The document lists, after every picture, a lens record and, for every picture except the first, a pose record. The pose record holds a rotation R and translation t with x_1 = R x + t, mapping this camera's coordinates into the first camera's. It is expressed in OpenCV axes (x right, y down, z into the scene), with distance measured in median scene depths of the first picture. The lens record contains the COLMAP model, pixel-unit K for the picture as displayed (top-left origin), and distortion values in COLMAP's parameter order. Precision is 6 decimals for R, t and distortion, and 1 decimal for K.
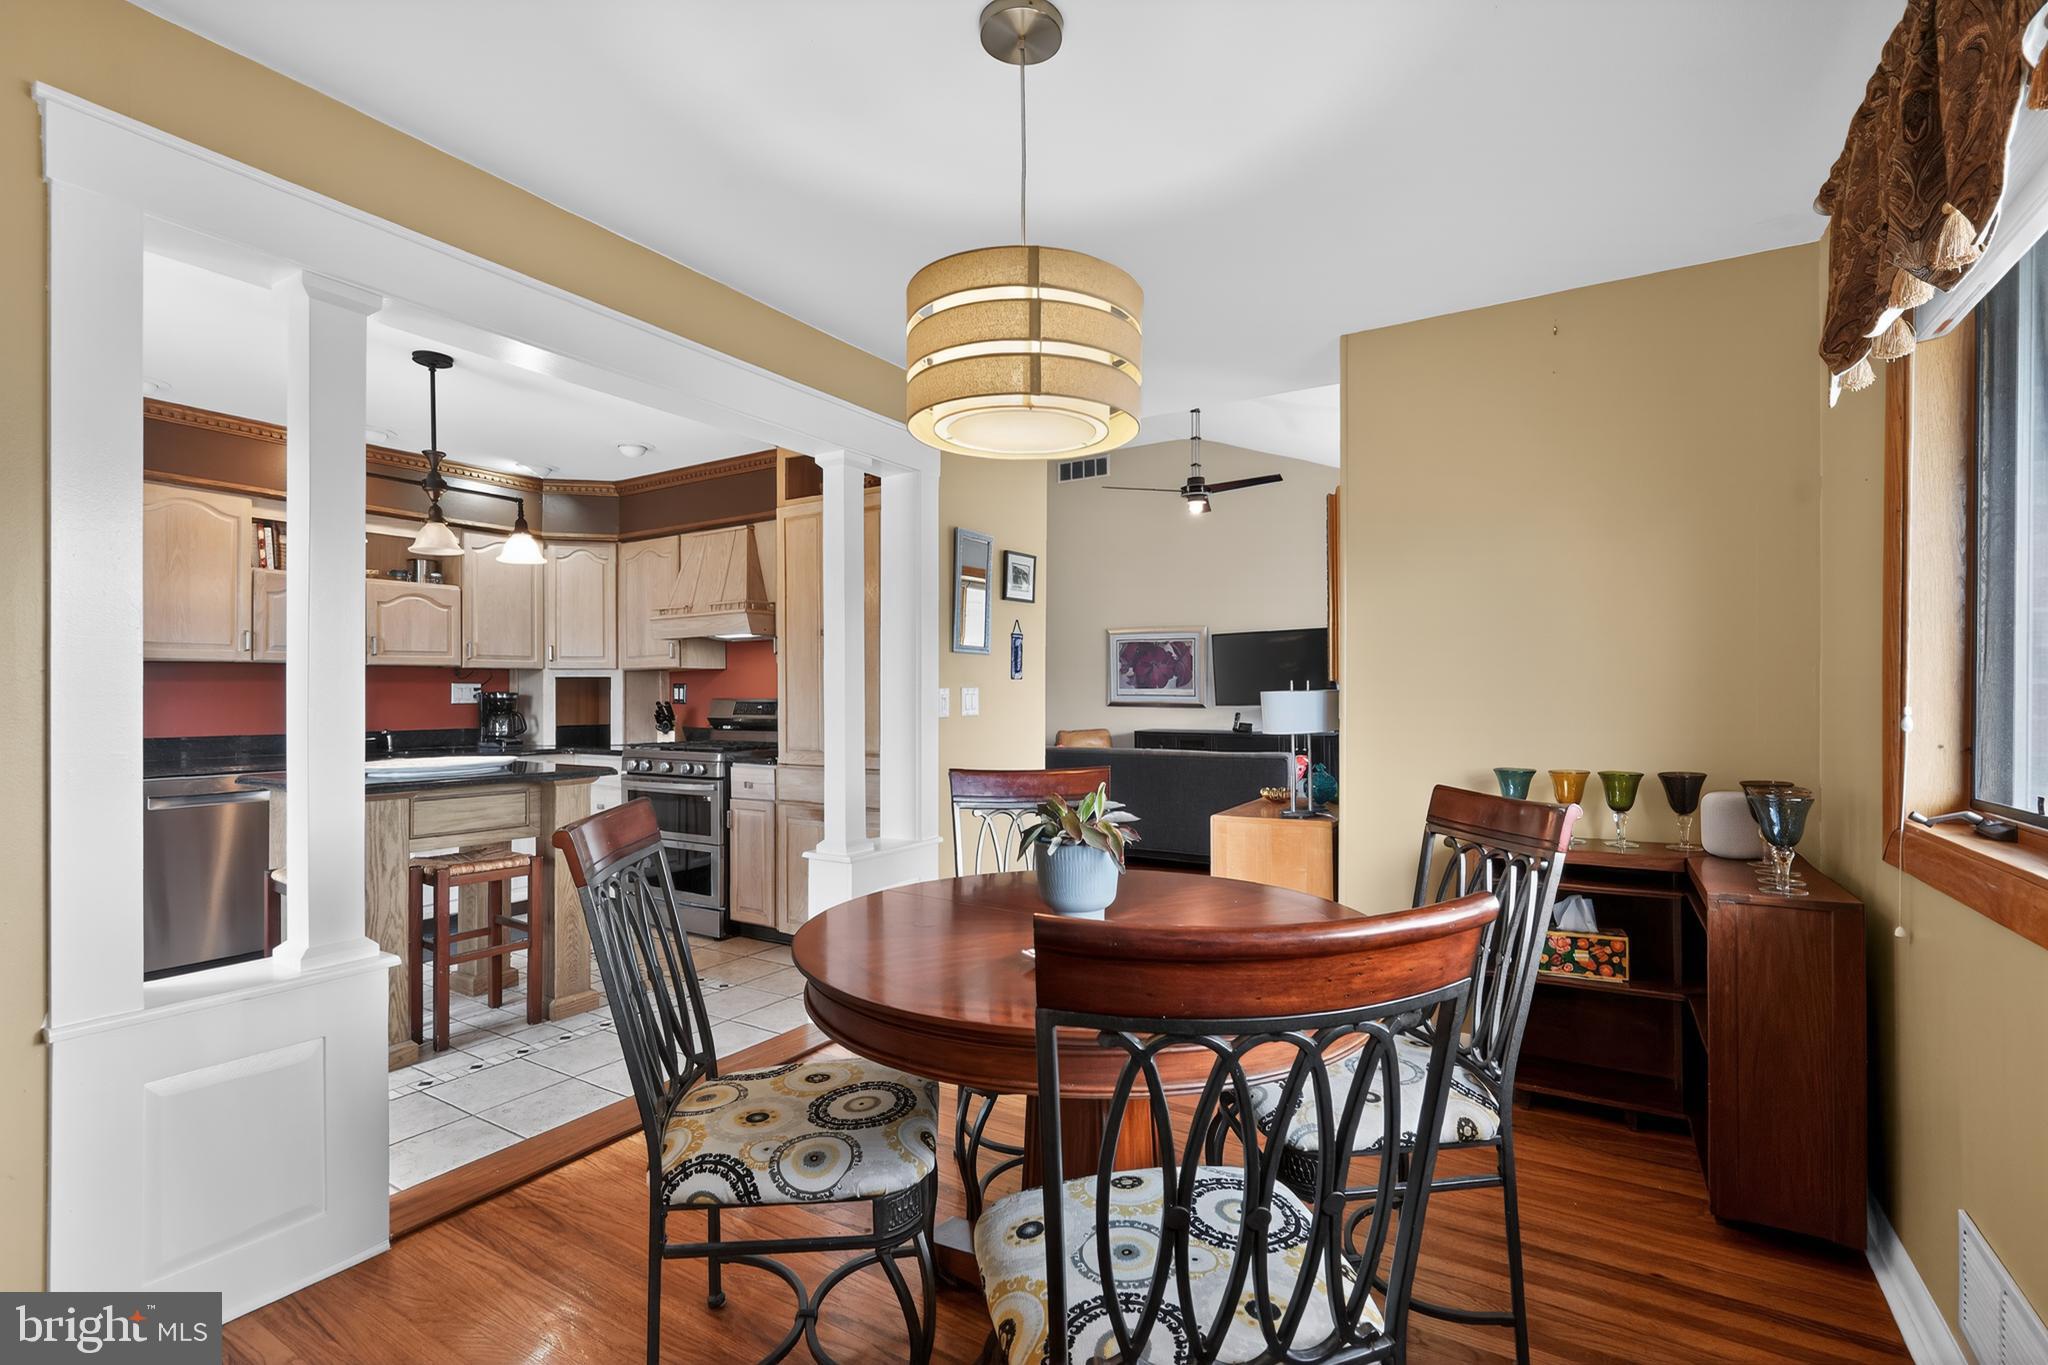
lens RADIAL K [[932.3, 0, 1029.3], [0, 932.3, 693.5], [0, 0, 1]] dist [-0.007114, 0.001621]
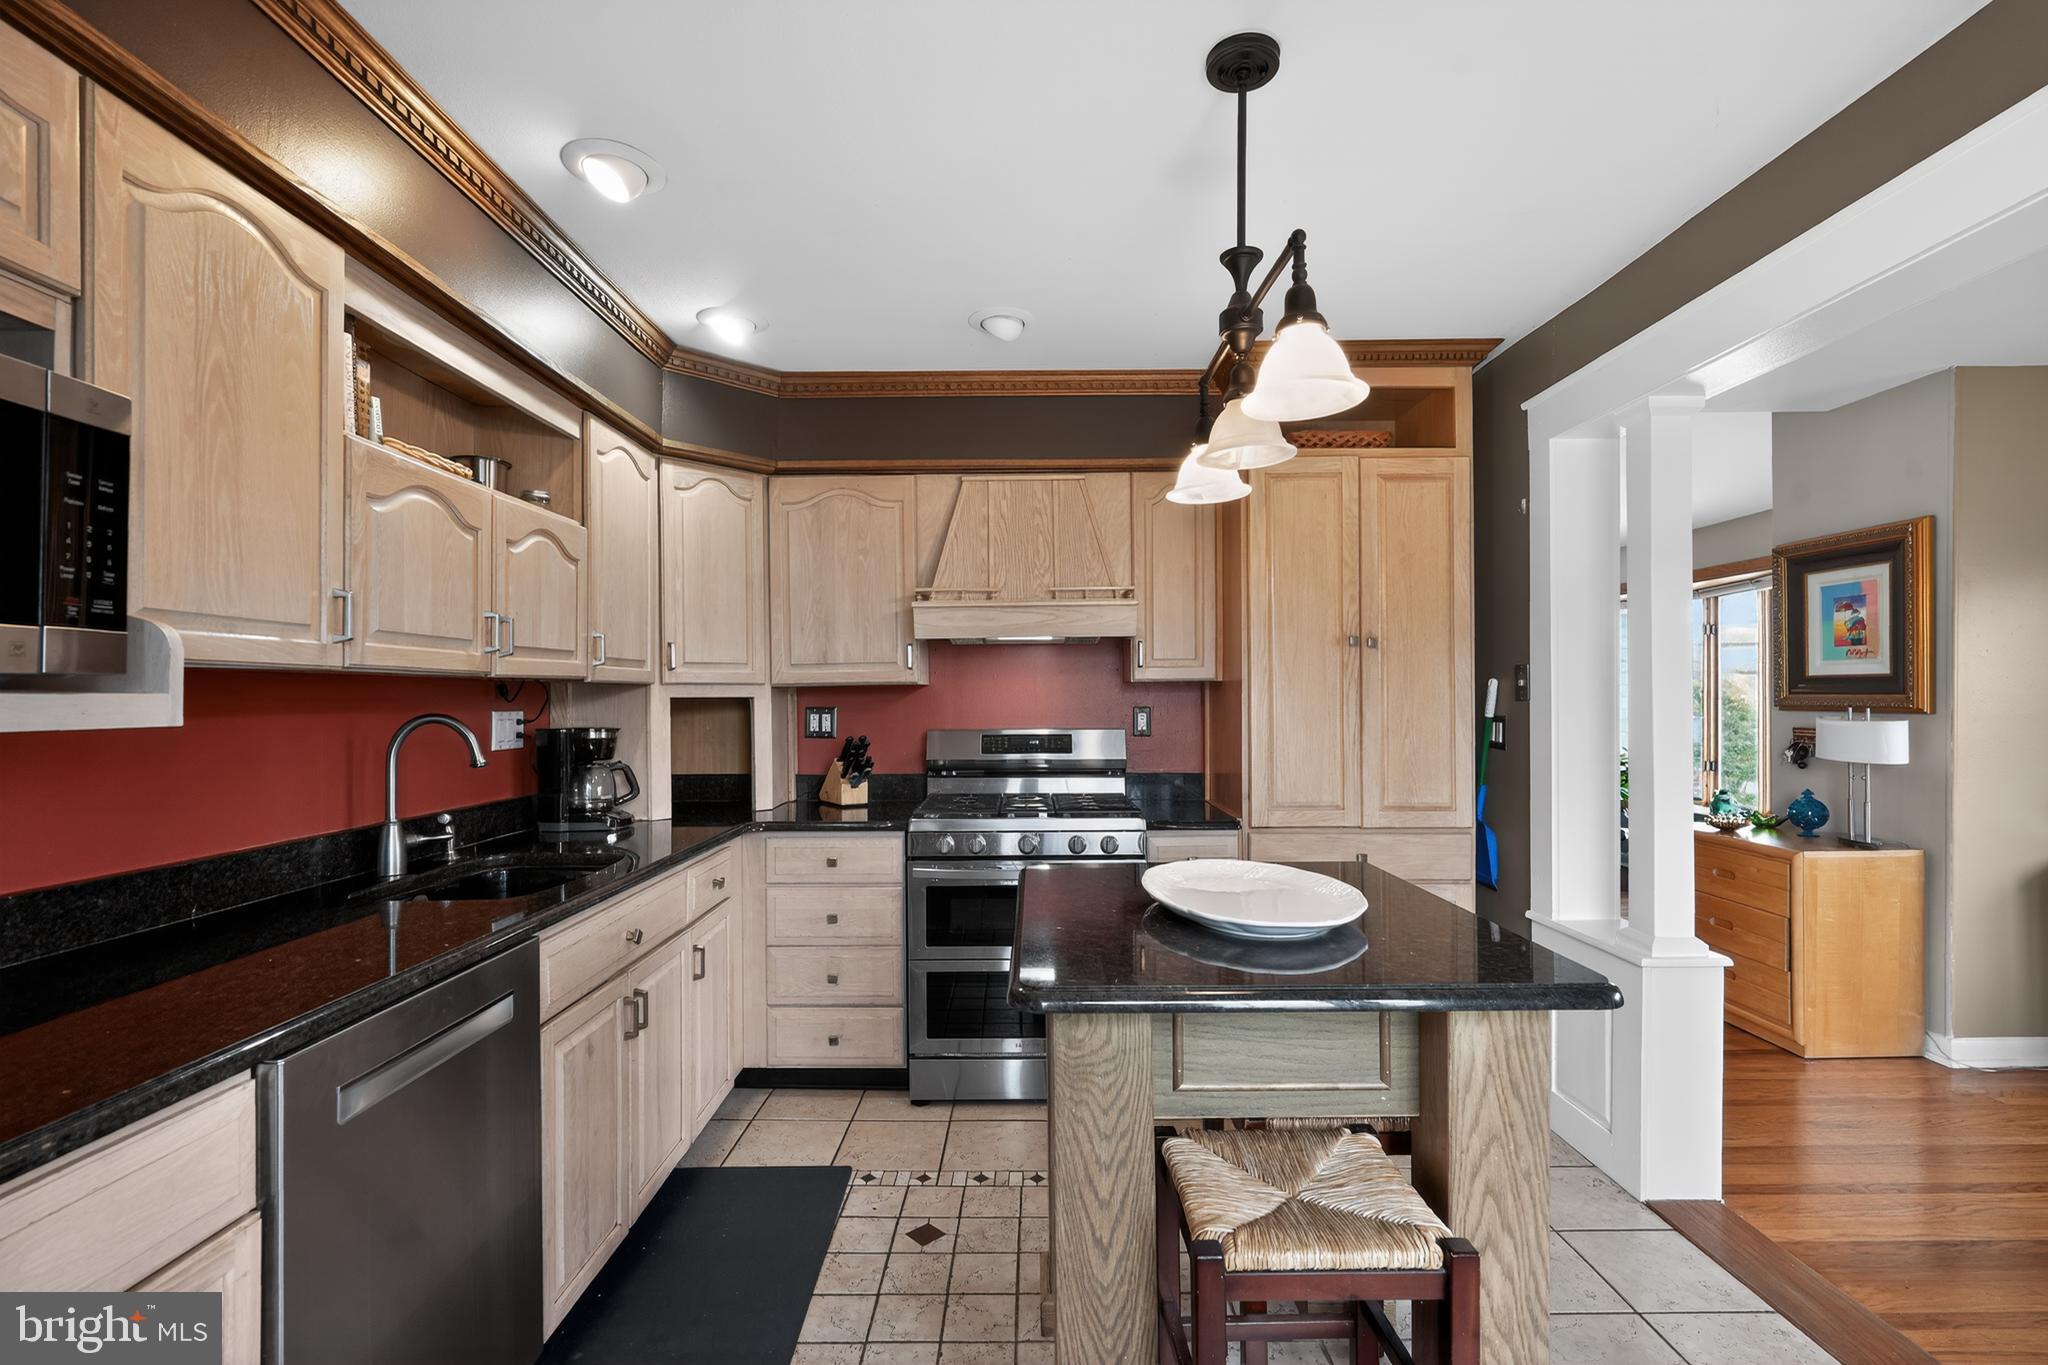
lens RADIAL K [[932.3, 0, 1023.5], [0, 932.3, 699.2], [0, 0, 1]] dist [-0.007114, 0.001621]
pose [[0.846439, -0.003298, 0.532475, -0.685549], [0.003517, 0.999994, 0.000604, -0.018169], [-0.532473, 0.001361, 0.846446, 0.442874]]
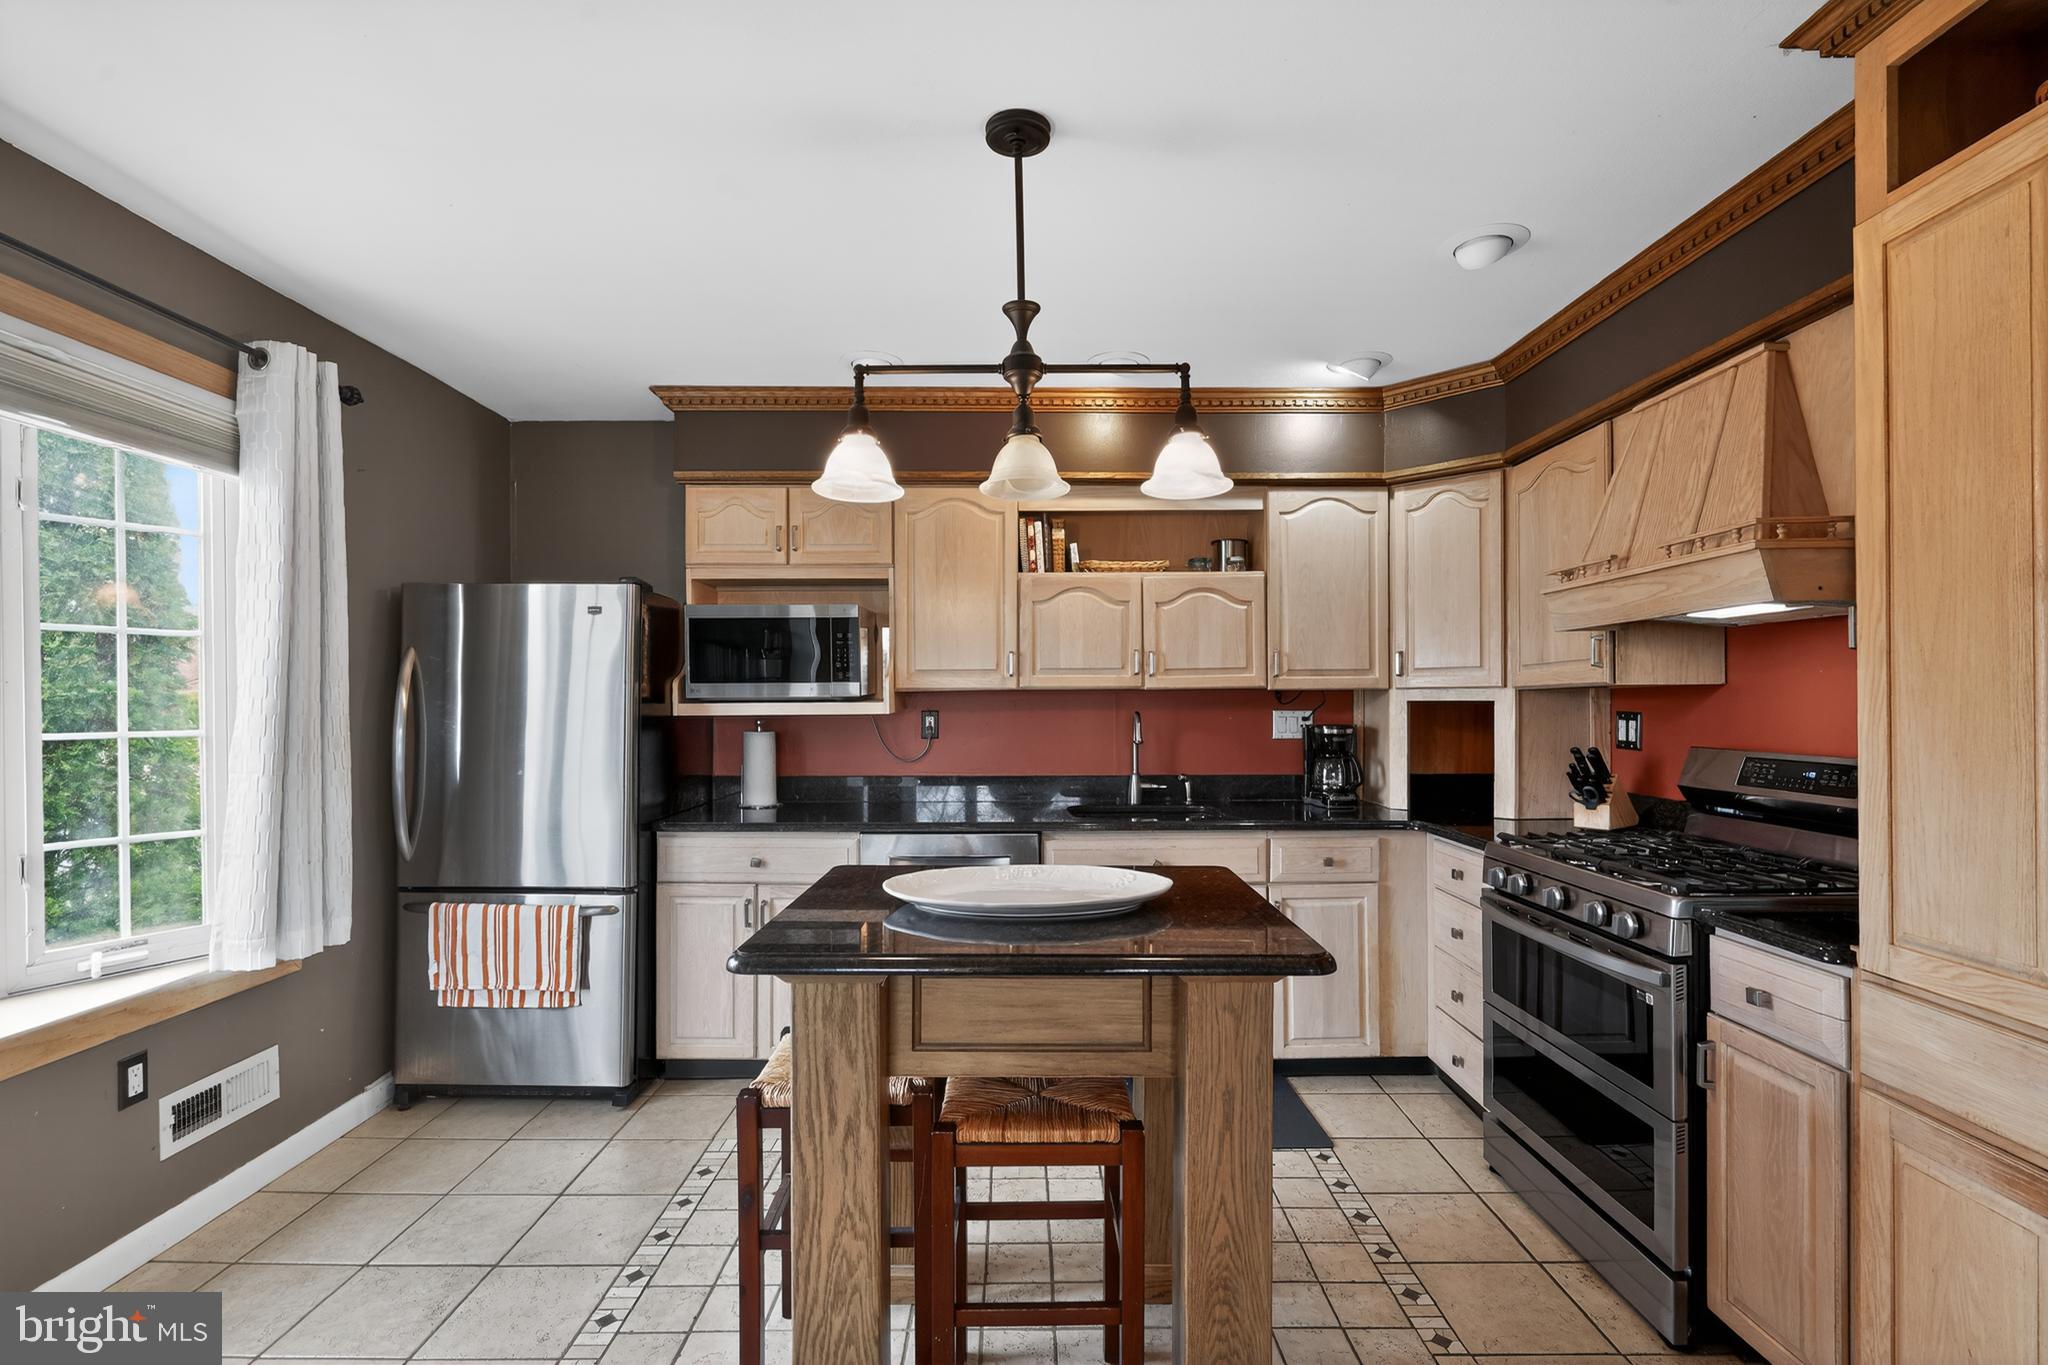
lens RADIAL K [[932.3, 0, 1021.8], [0, 932.3, 701.2], [0, 0, 1]] dist [-0.007114, 0.001621]
pose [[0.531986, 0.001561, -0.846752, -0.126002], [0.003535, 0.999985, 0.004064, -0.023070], [0.846746, -0.005155, 0.531973, 0.486436]]
